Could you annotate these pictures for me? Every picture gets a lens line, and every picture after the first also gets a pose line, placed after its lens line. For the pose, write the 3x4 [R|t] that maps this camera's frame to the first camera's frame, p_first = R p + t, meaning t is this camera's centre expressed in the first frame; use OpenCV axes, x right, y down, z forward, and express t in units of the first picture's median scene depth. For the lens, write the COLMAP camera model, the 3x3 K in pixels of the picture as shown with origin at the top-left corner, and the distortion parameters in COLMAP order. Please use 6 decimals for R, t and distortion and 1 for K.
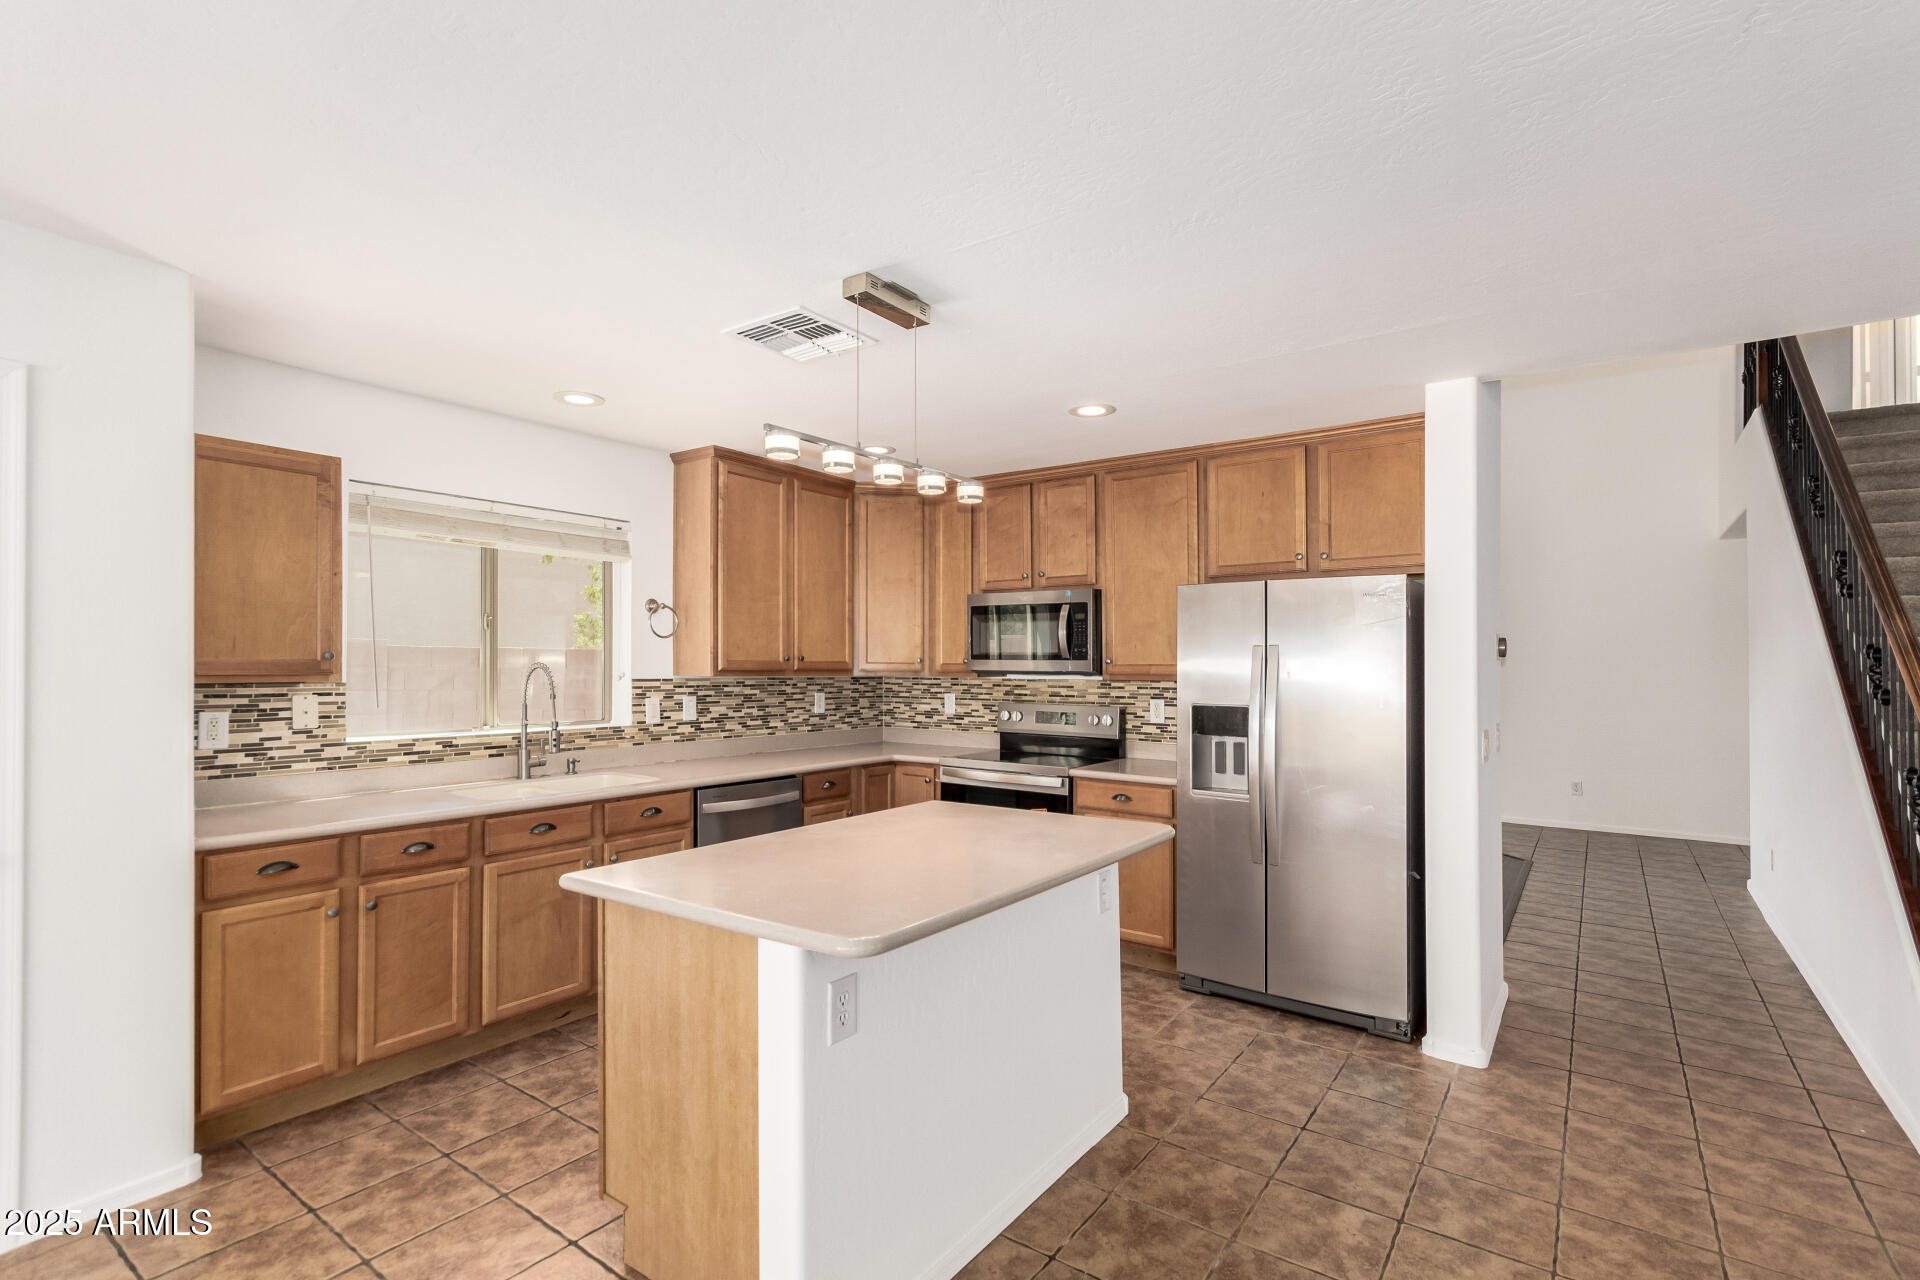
lens RADIAL K [[895.0, 0, 964.5], [0, 895.0, 653.1], [0, 0, 1]] dist [0.001090, 0.000771]
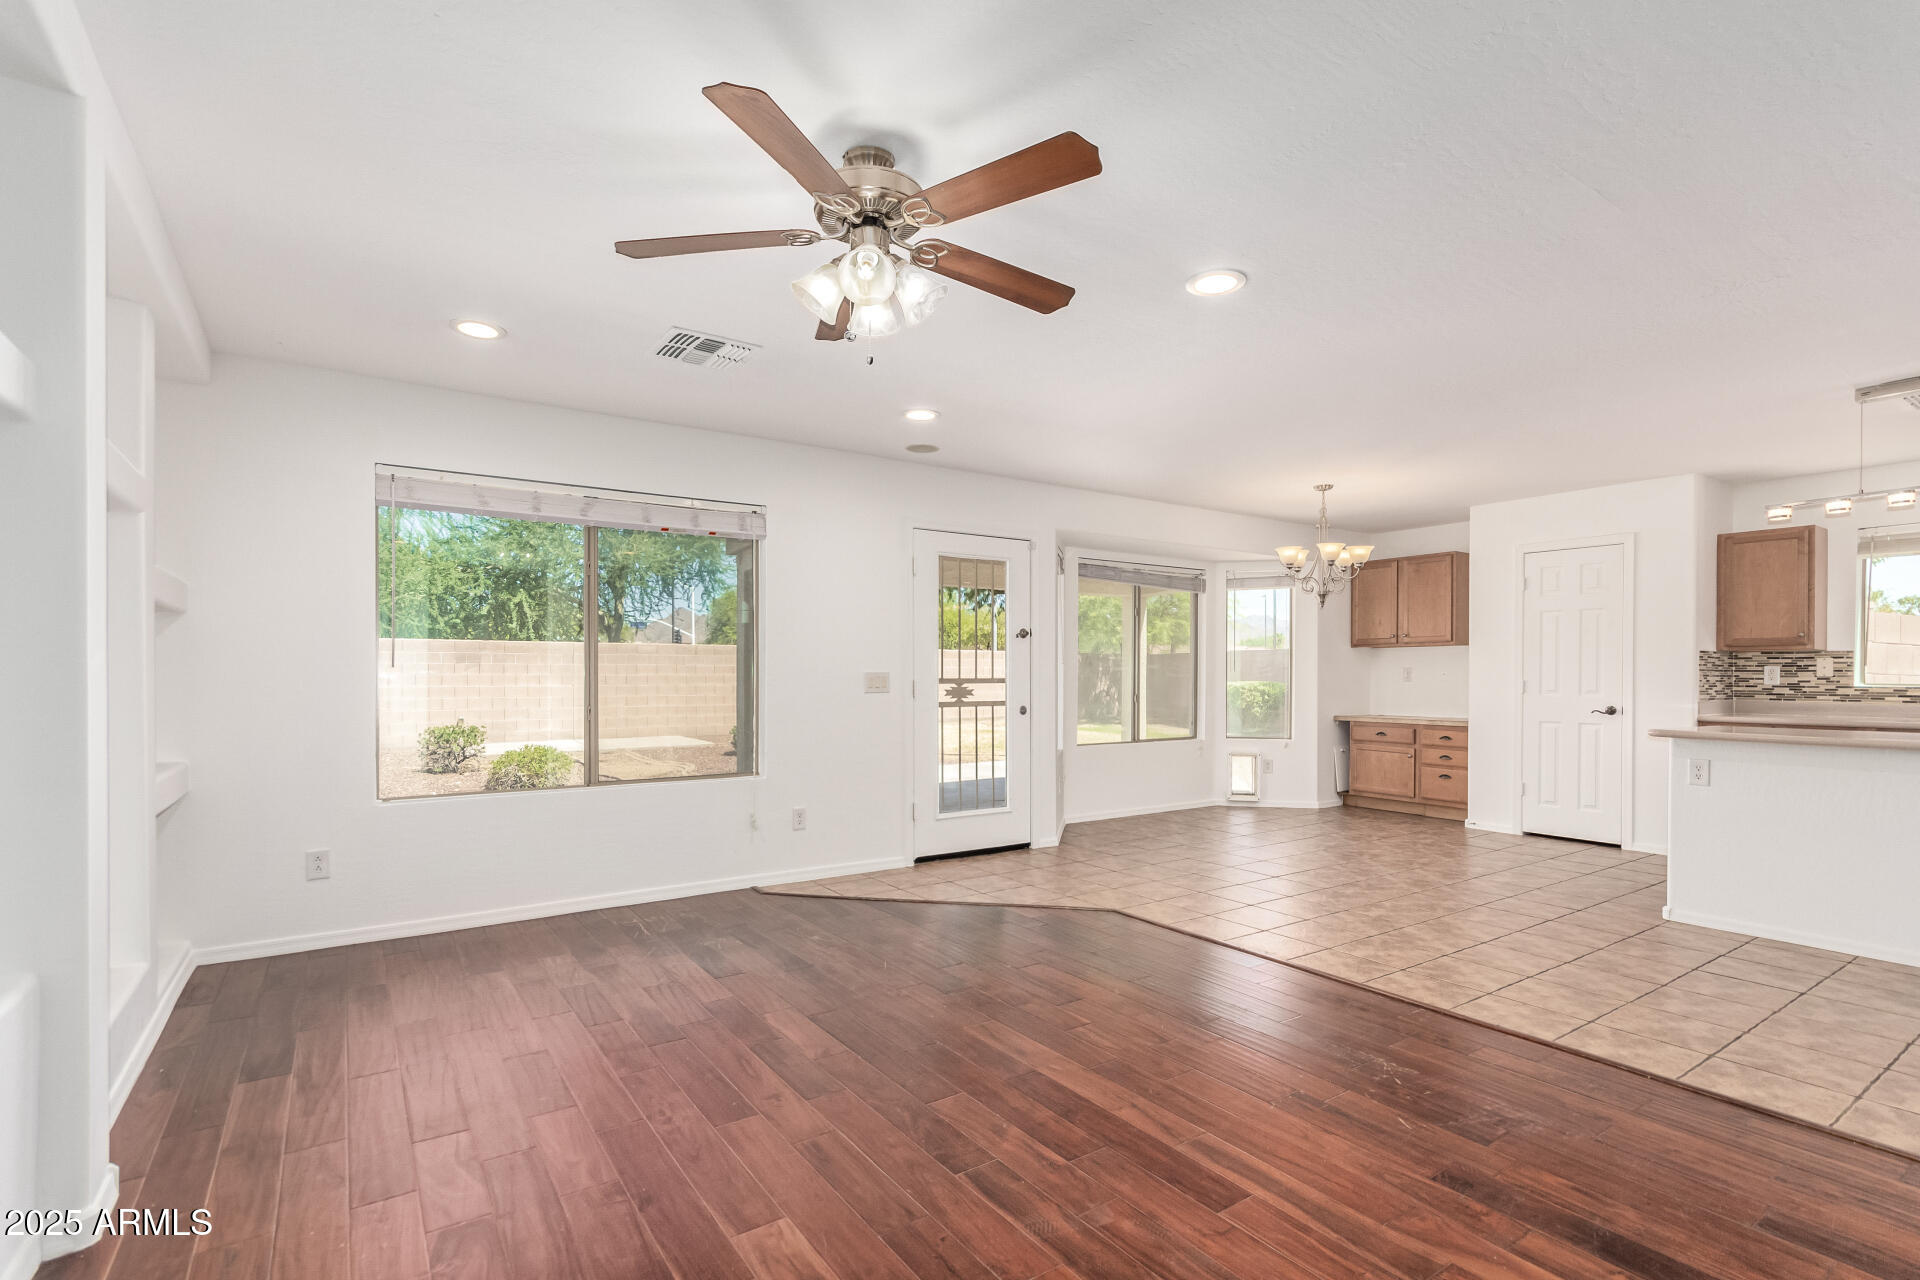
lens RADIAL K [[895.0, 0, 972.9], [0, 895.0, 676.5], [0, 0, 1]] dist [0.001090, 0.000771]
pose [[-0.334192, -0.011179, -0.942439, 1.053285], [0.002471, 0.999916, -0.012737, 0.071759], [0.942502, -0.006586, -0.334136, 0.001931]]
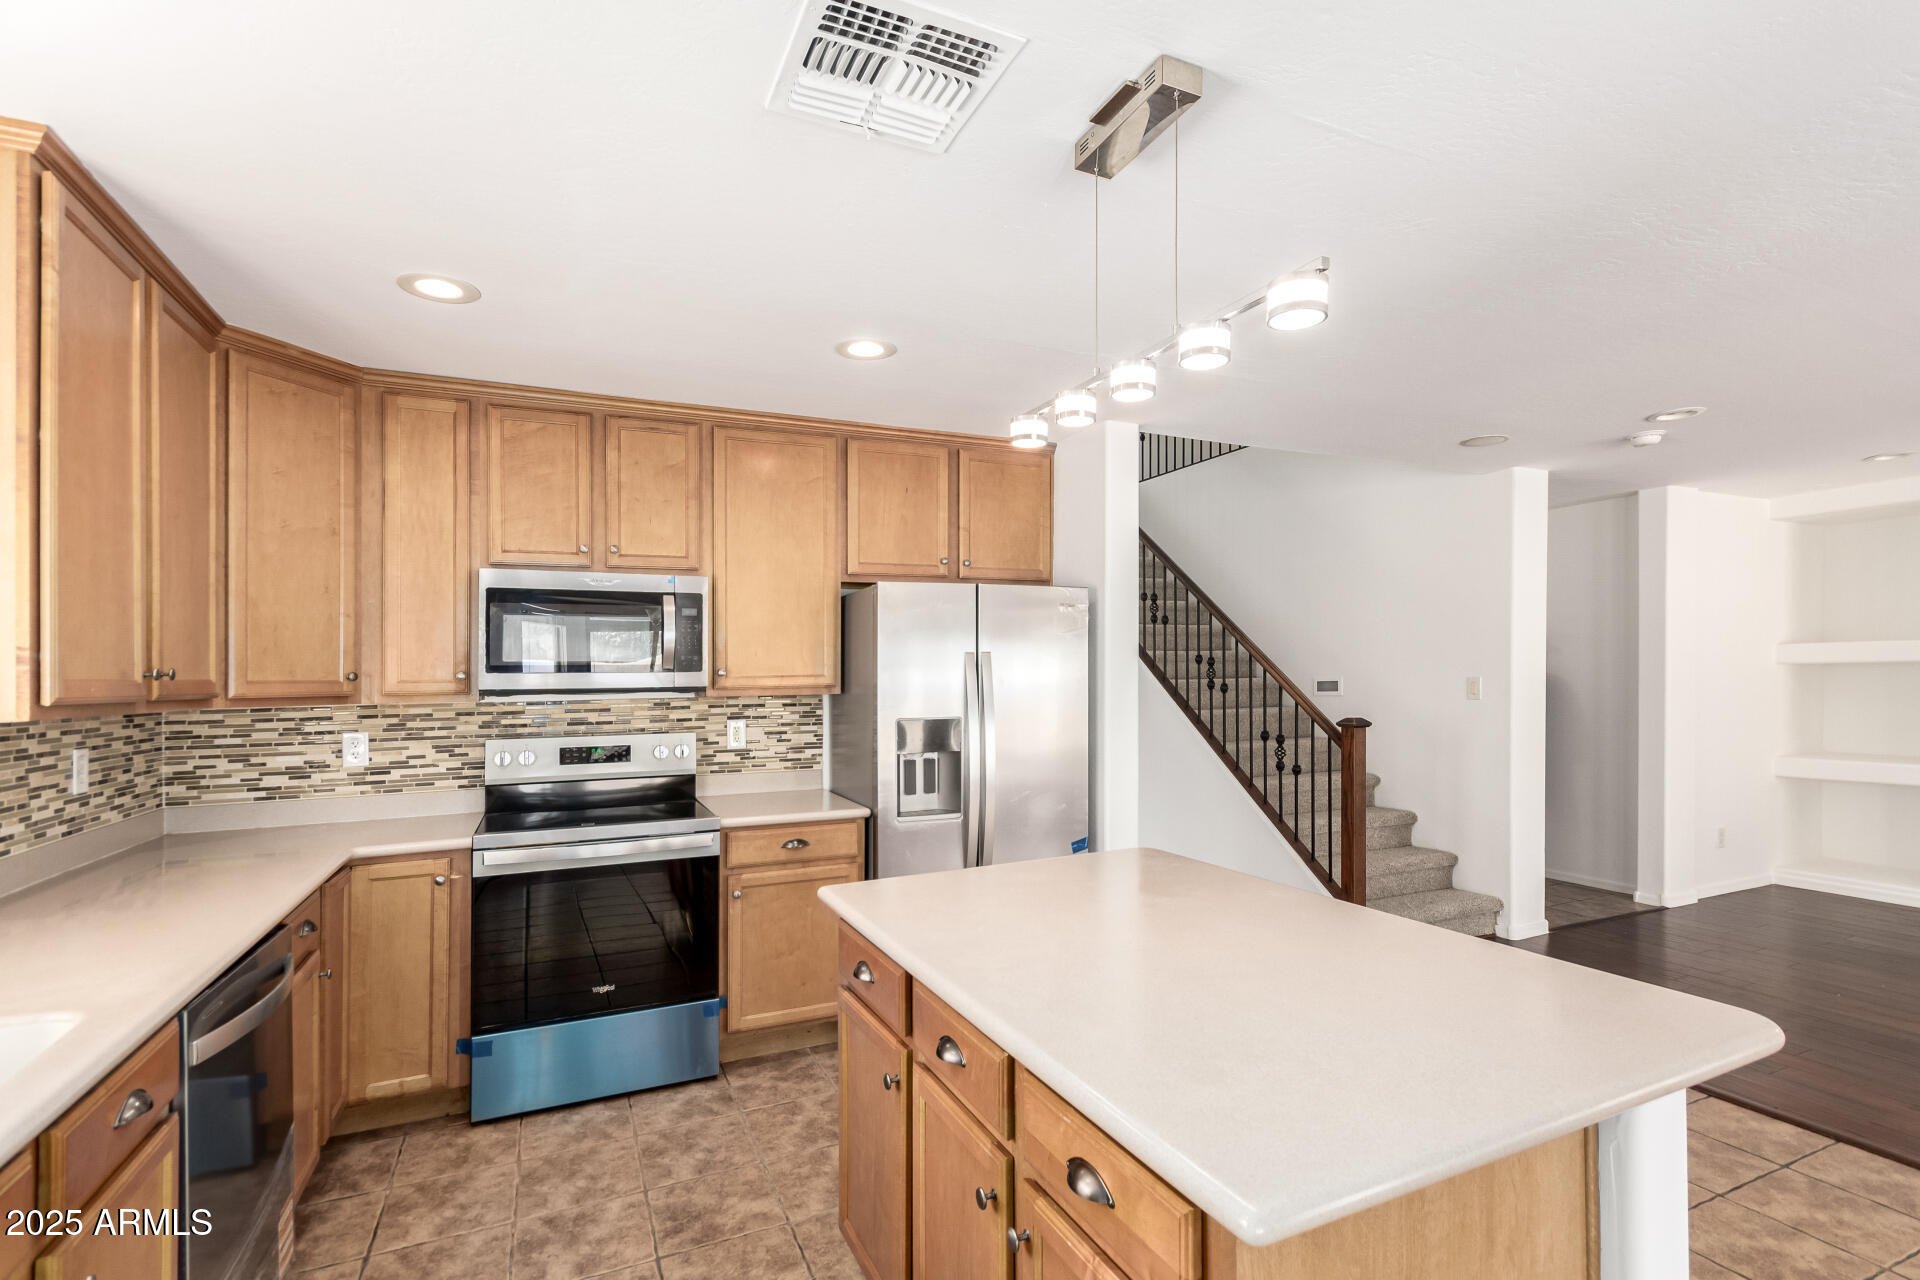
lens RADIAL K [[895.0, 0, 987.0], [0, 895.0, 685.7], [0, 0, 1]] dist [0.001090, 0.000771]
pose [[0.486864, -0.023997, 0.873148, -0.397375], [0.005346, 0.999686, 0.024494, 0.002406], [-0.873462, -0.007257, 0.486839, 0.424542]]
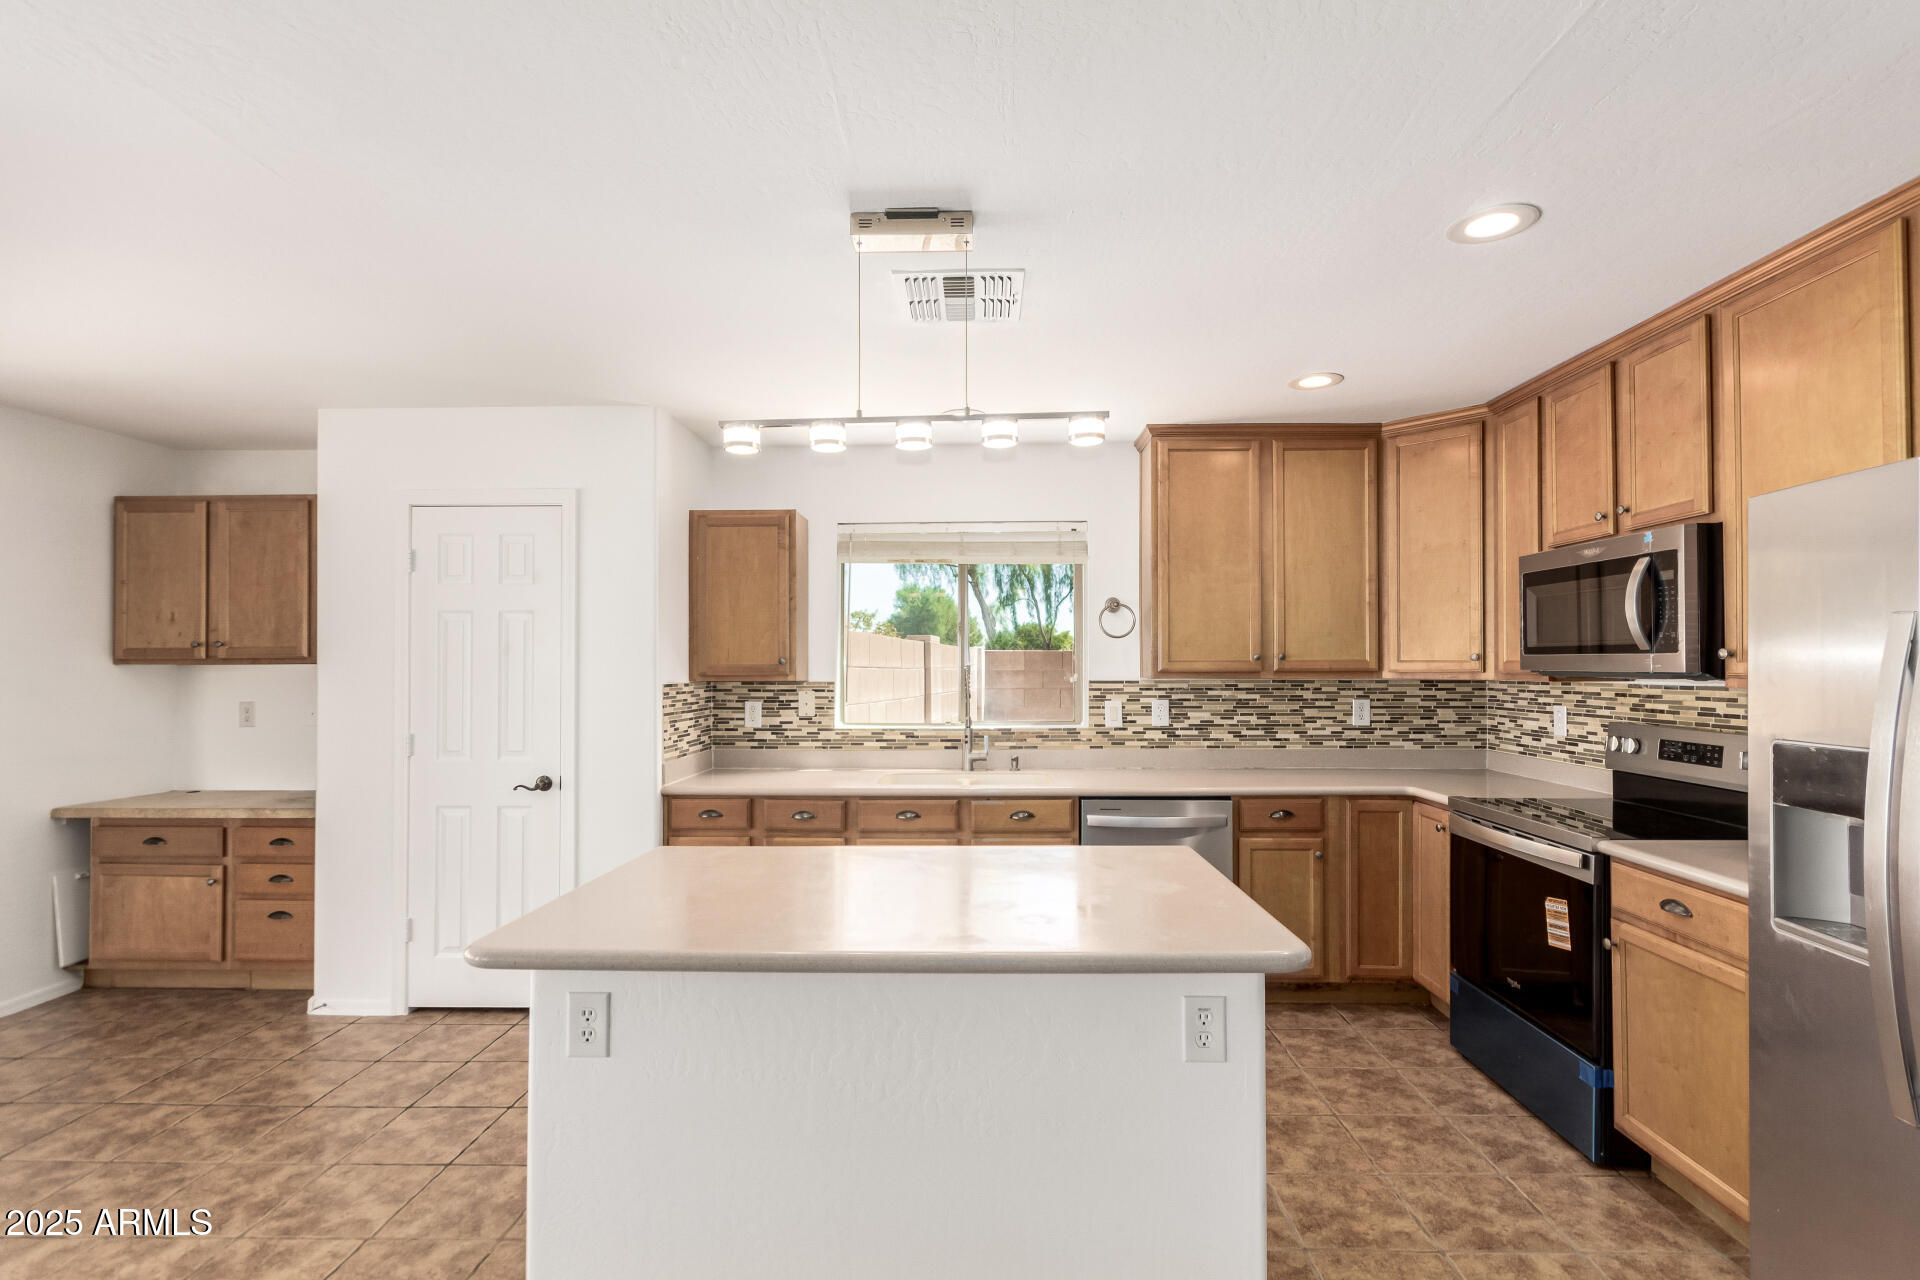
lens RADIAL K [[895.0, 0, 968.3], [0, 895.0, 653.5], [0, 0, 1]] dist [0.001090, 0.000771]
pose [[0.563114, -0.018539, -0.826171, 0.348532], [0.017481, 0.999792, -0.010520, 0.006664], [0.826194, -0.008519, 0.563321, 0.316217]]
